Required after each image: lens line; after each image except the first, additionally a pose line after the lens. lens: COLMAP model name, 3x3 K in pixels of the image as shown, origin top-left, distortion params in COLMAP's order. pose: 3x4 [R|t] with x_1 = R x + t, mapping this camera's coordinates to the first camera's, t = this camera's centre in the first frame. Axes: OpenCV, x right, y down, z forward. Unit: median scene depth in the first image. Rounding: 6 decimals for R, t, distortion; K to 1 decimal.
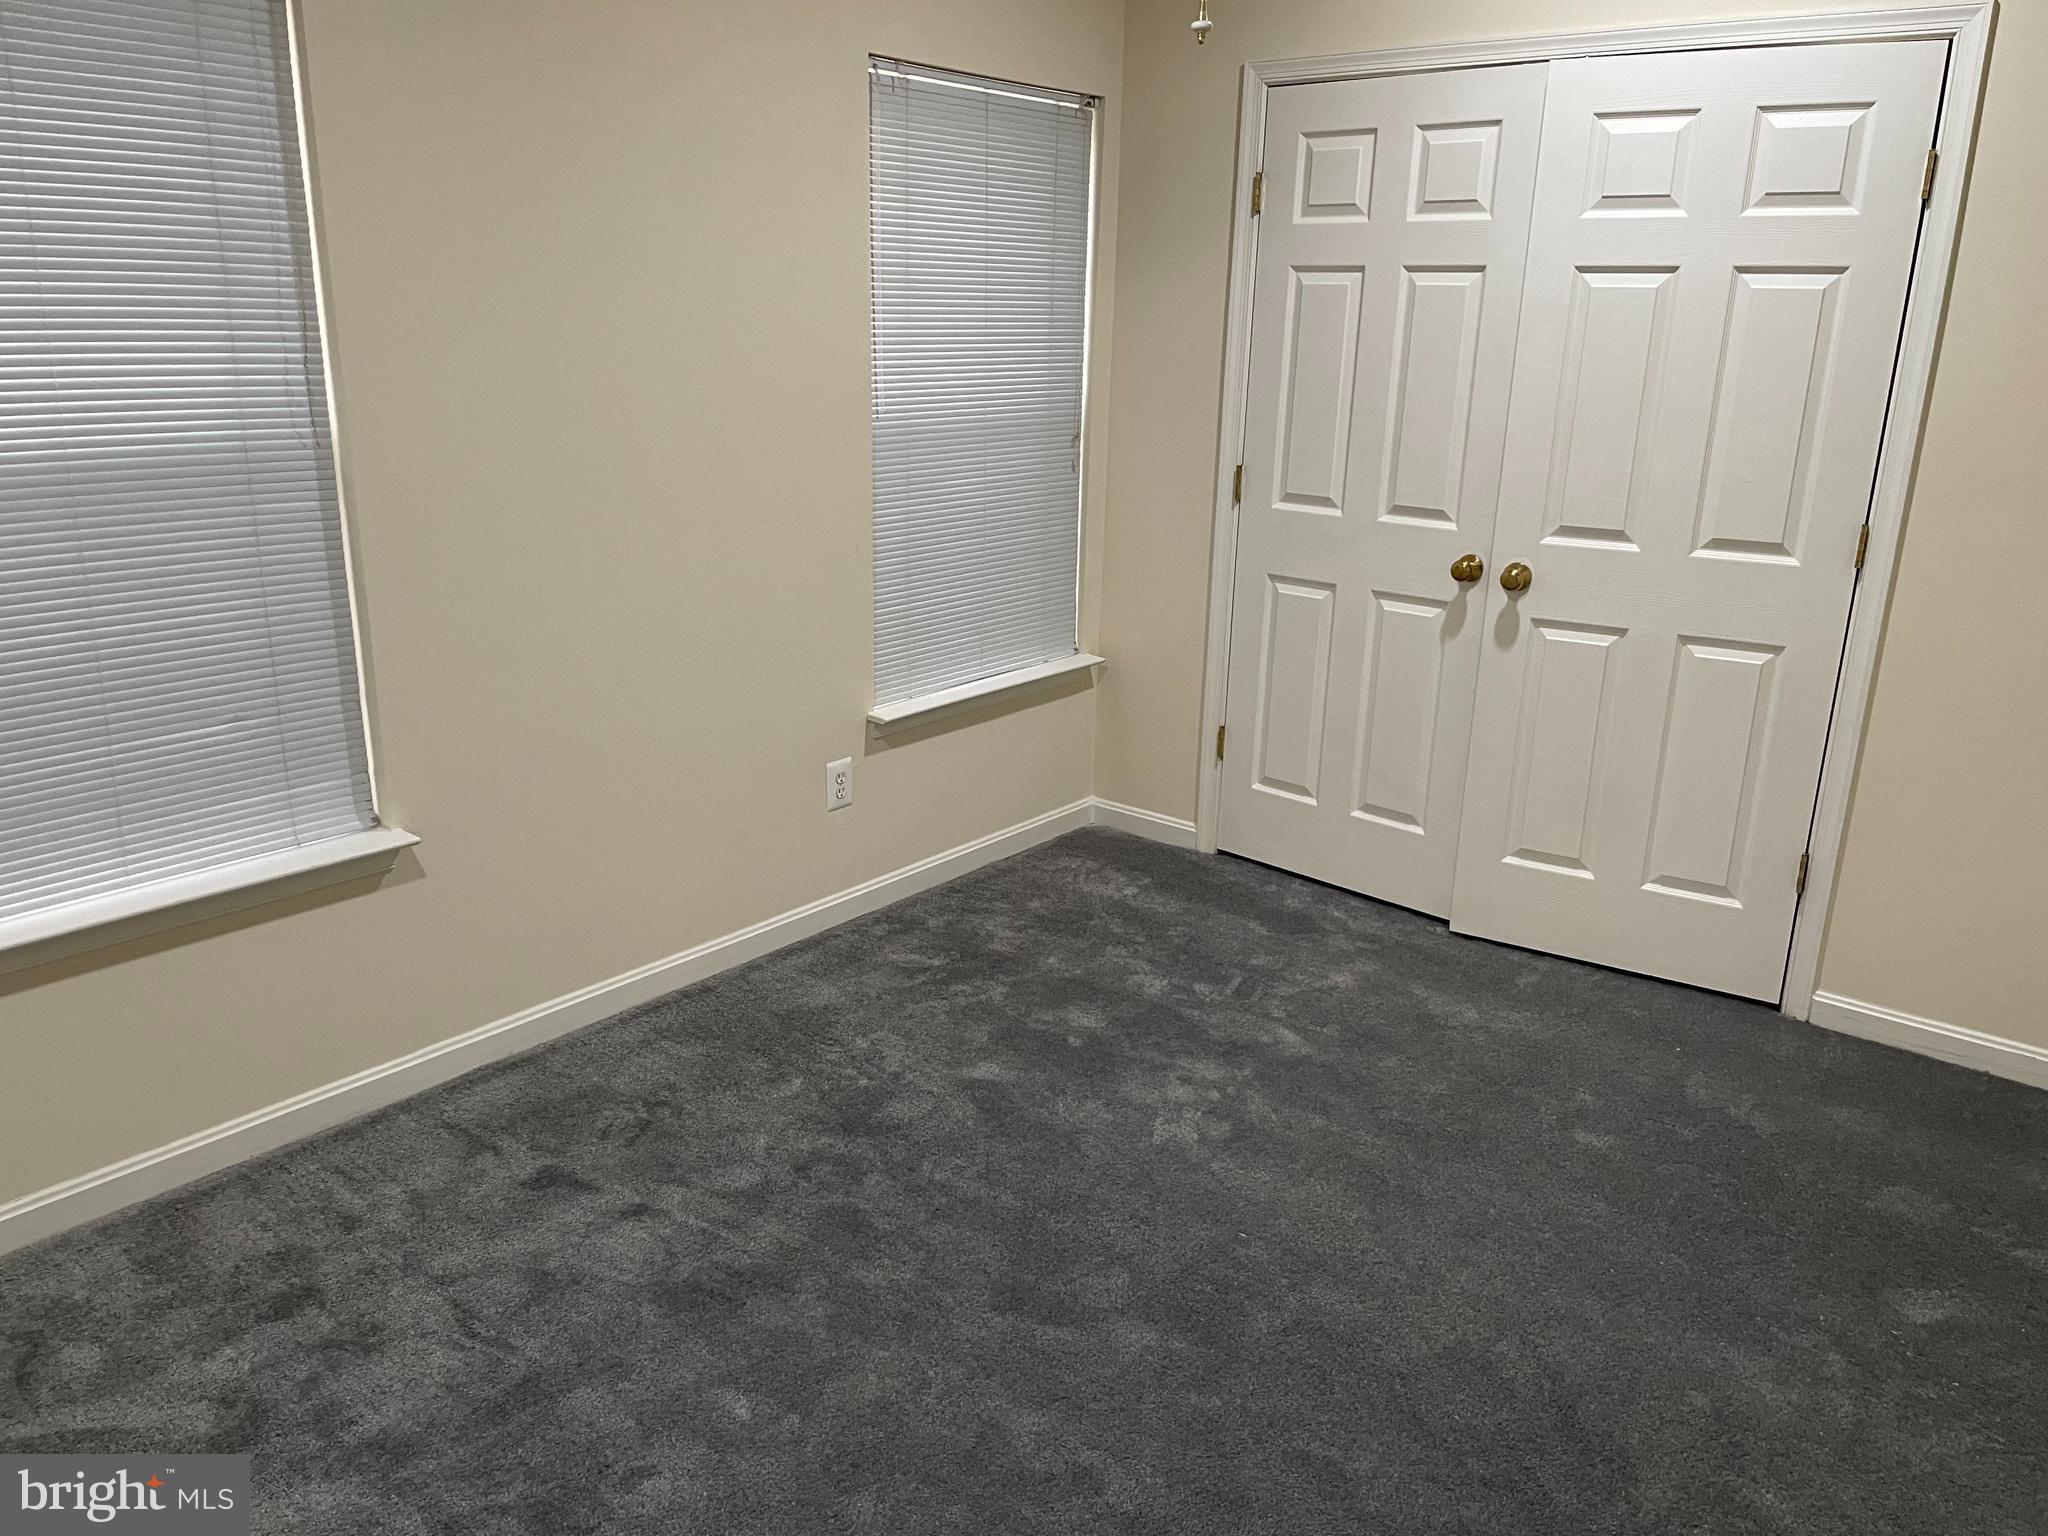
lens RADIAL K [[1547.8, 0, 1027.8], [0, 1547.8, 772.5], [0, 0, 1]] dist [0.083831, -0.111624]
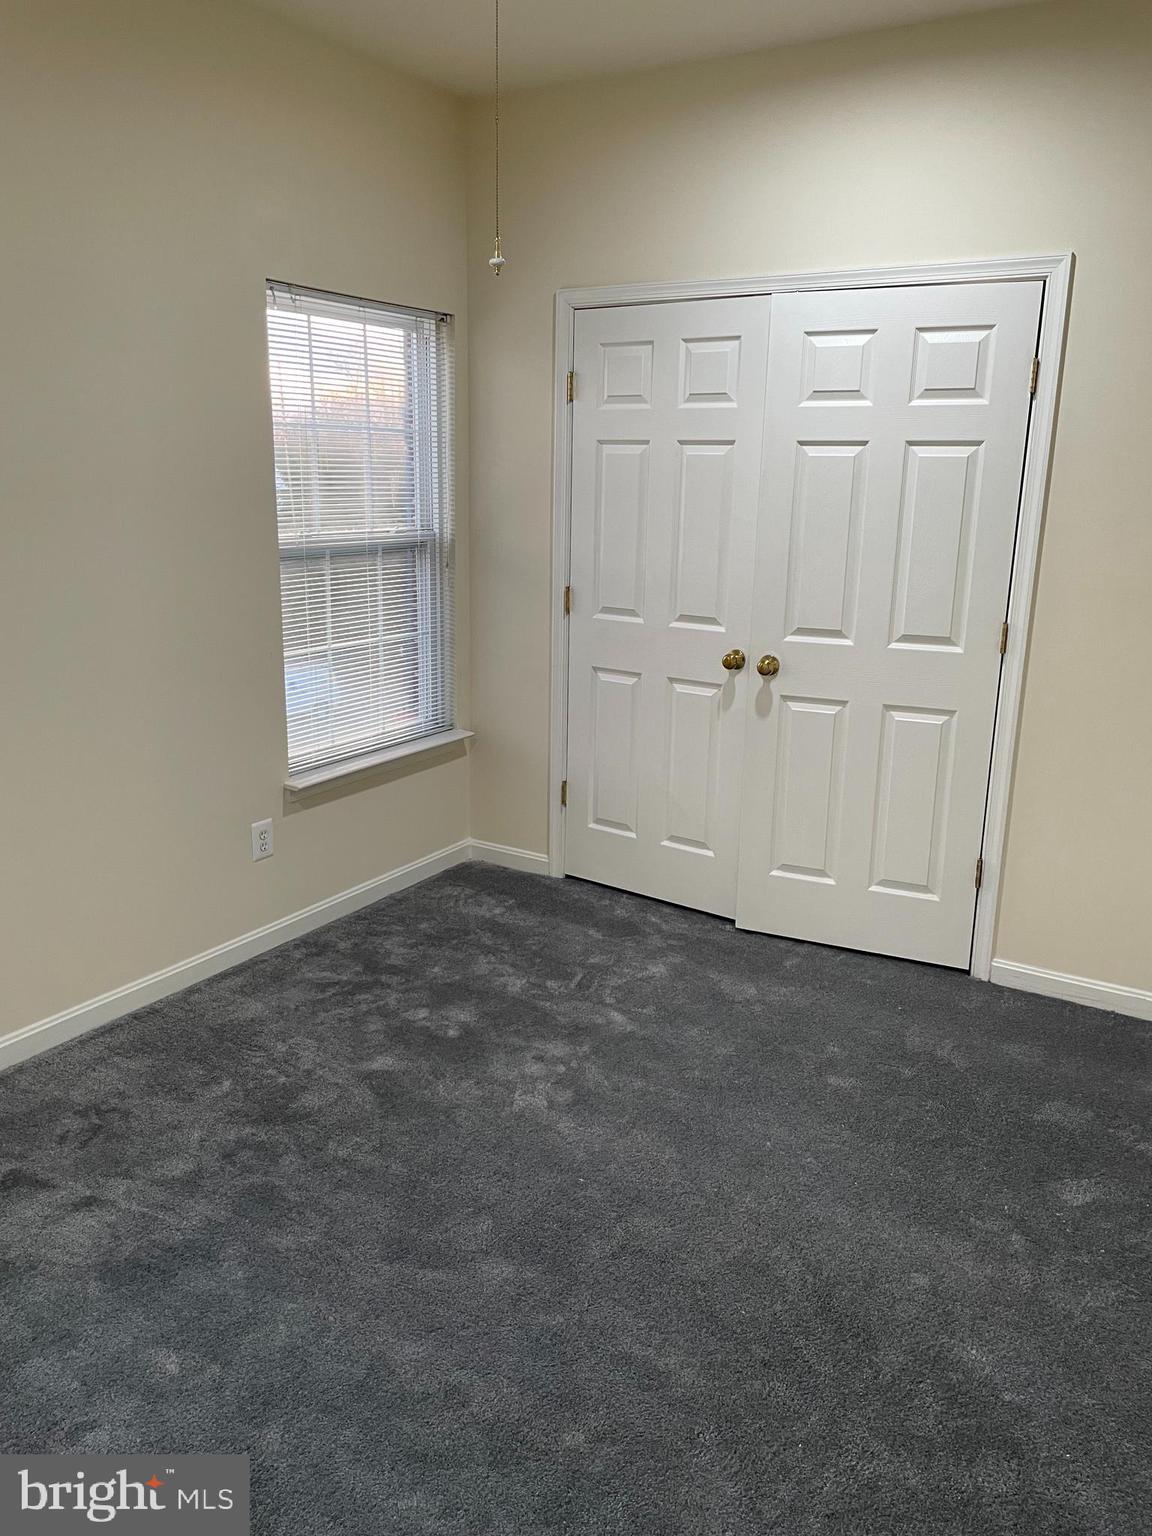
lens RADIAL K [[1160.8, 0, 588.5], [0, 1160.8, 754.9], [0, 0, 1]] dist [0.083831, -0.111624]
pose [[0.990926, -0.036016, 0.129491, 0.025250], [0.042391, 0.998004, -0.046817, -0.006738], [-0.127546, 0.051882, 0.990475, 0.018312]]
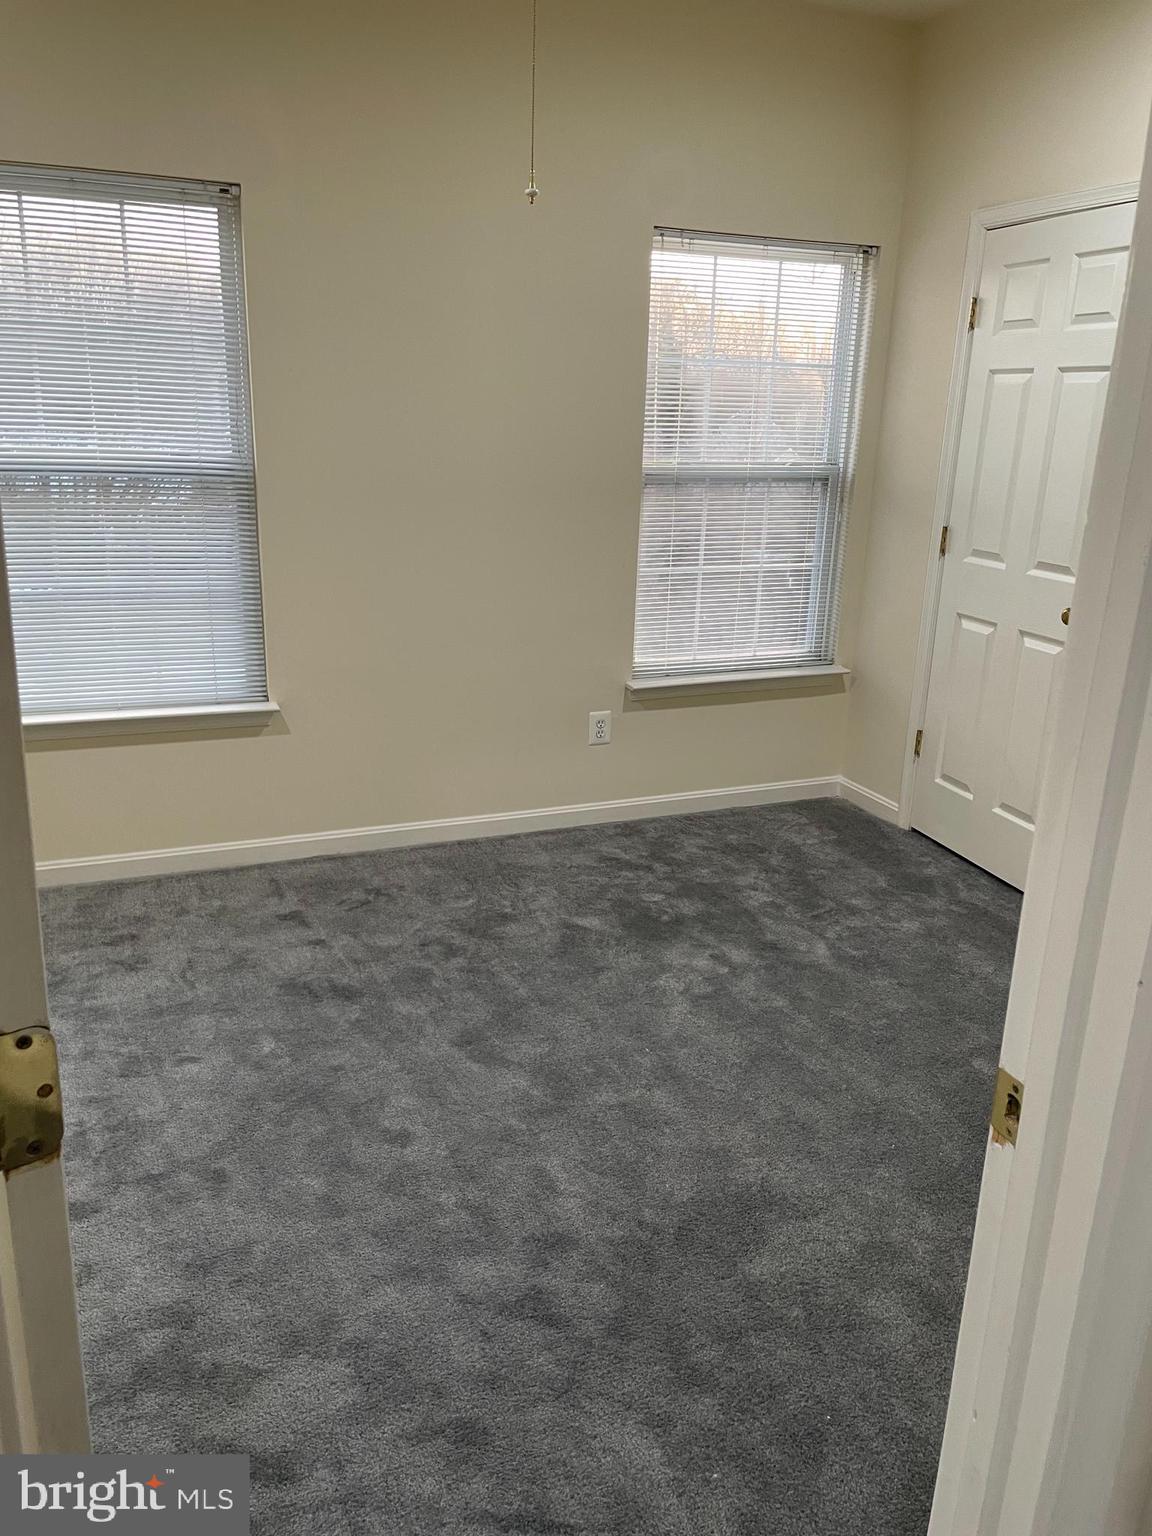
lens RADIAL K [[1160.8, 0, 577.0], [0, 1160.8, 757.5], [0, 0, 1]] dist [0.083831, -0.111624]
pose [[0.880639, 0.139232, -0.452868, 0.425103], [-0.147055, 0.988963, 0.018091, 0.022142], [0.450388, 0.050665, 0.891394, 0.019265]]
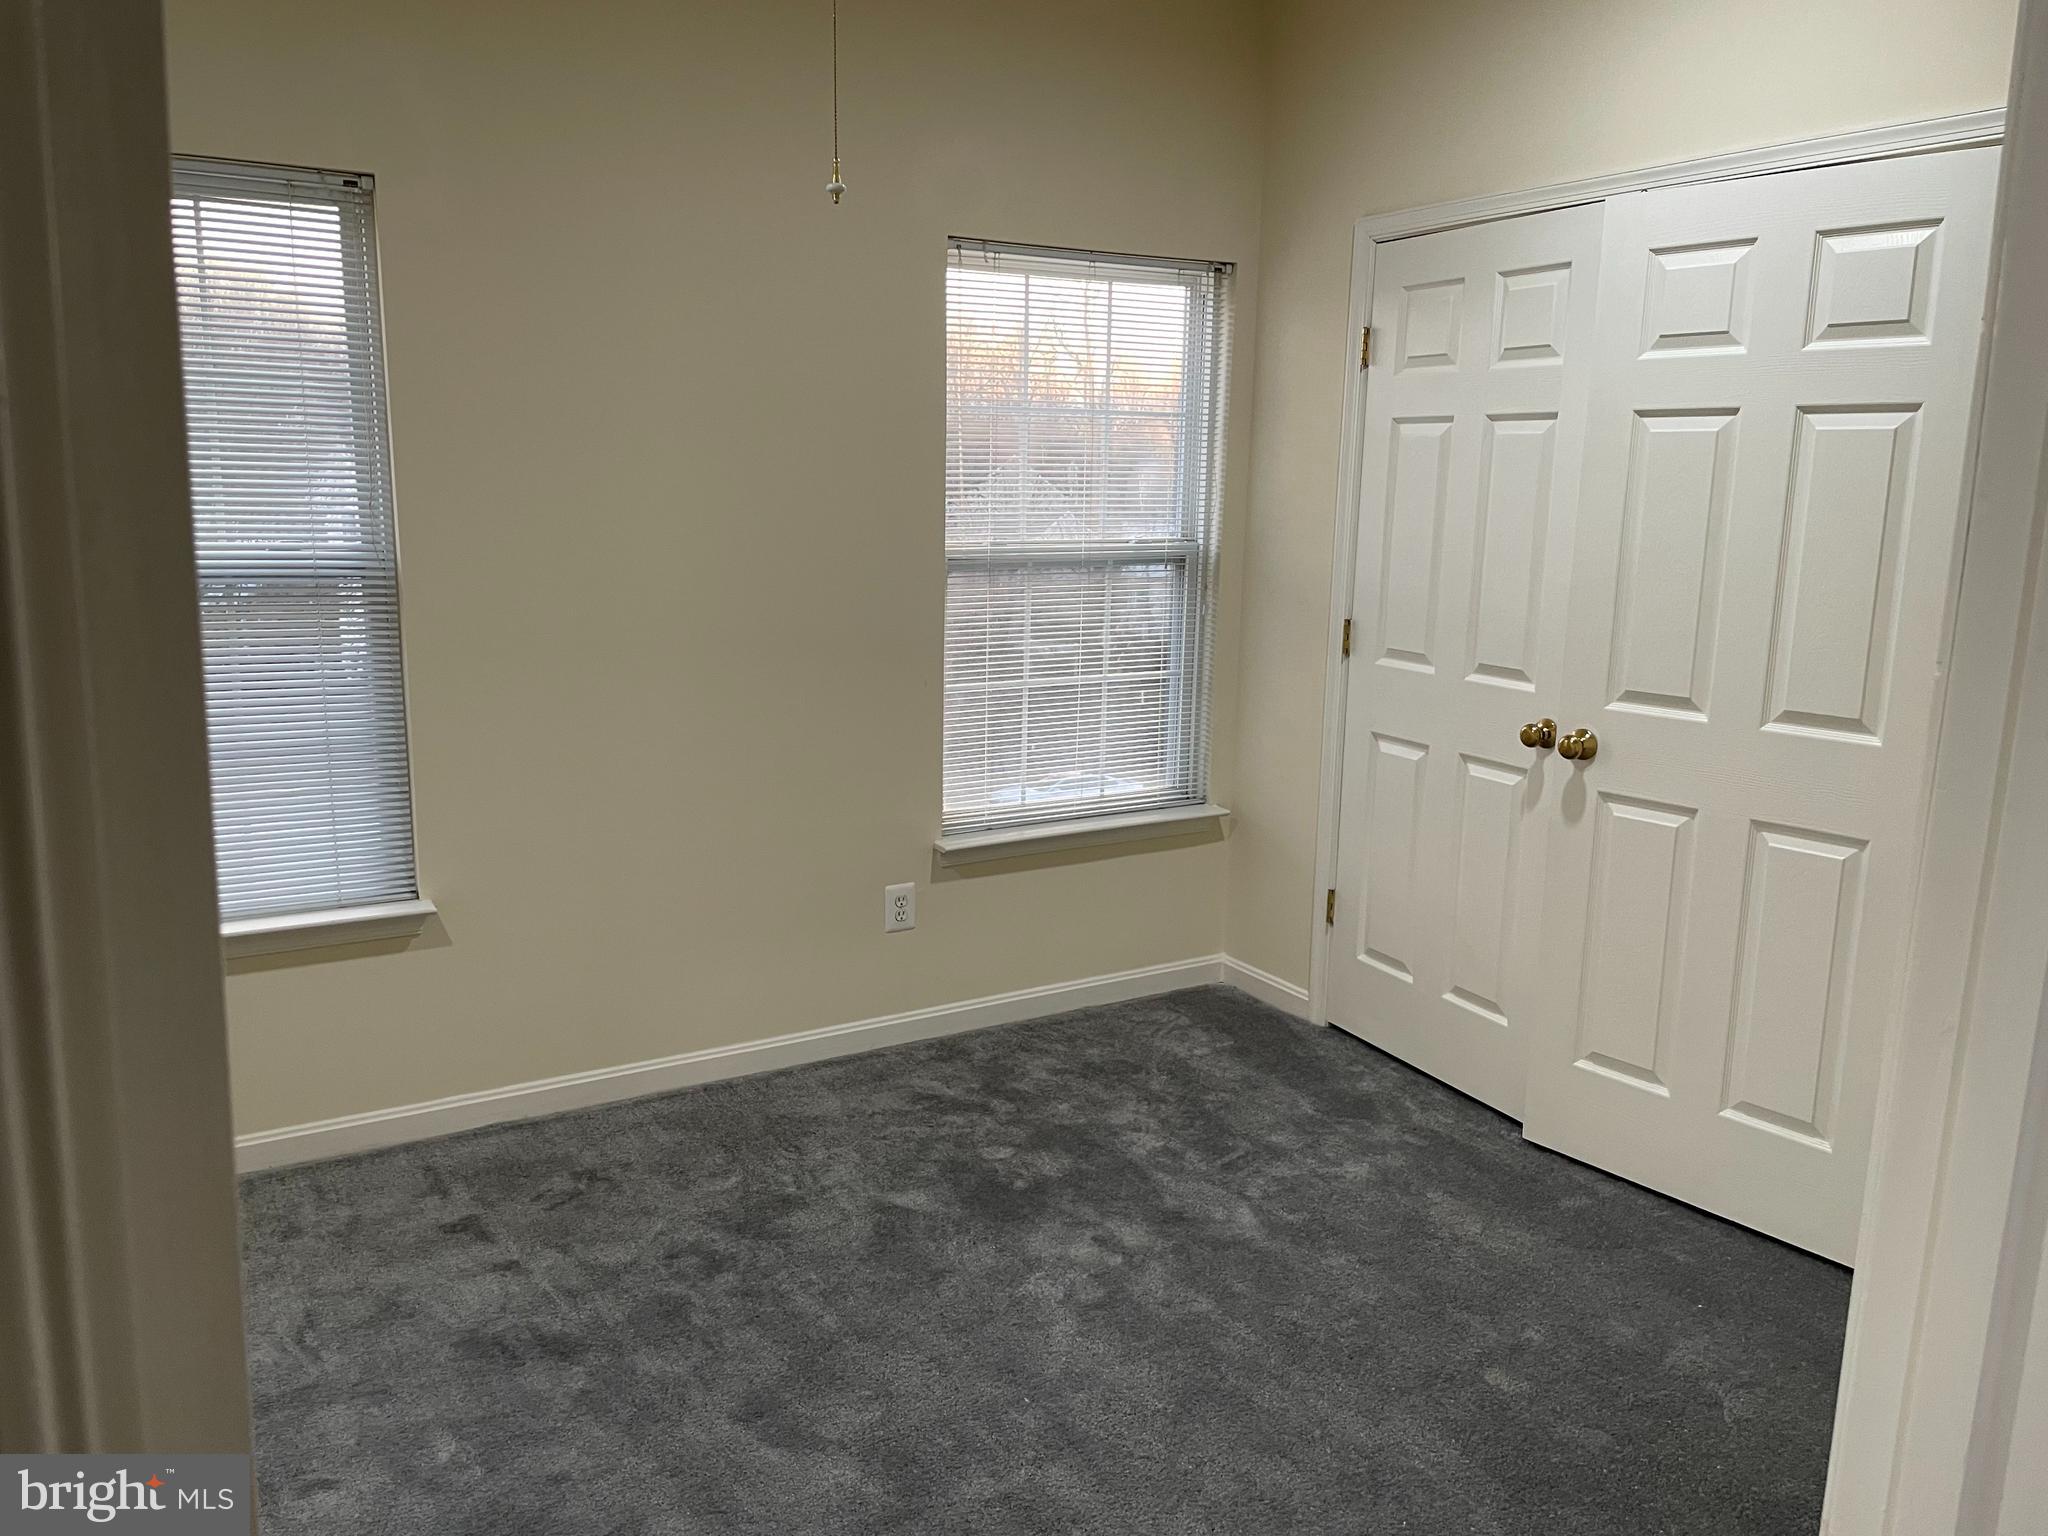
lens RADIAL K [[1547.8, 0, 999.9], [0, 1547.8, 757.1], [0, 0, 1]] dist [0.083831, -0.111624]
pose [[0.935837, 0.056974, -0.347797, 0.351557], [-0.097045, 0.990355, -0.098892, 0.004537], [0.338809, 0.126299, 0.932340, 0.048868]]
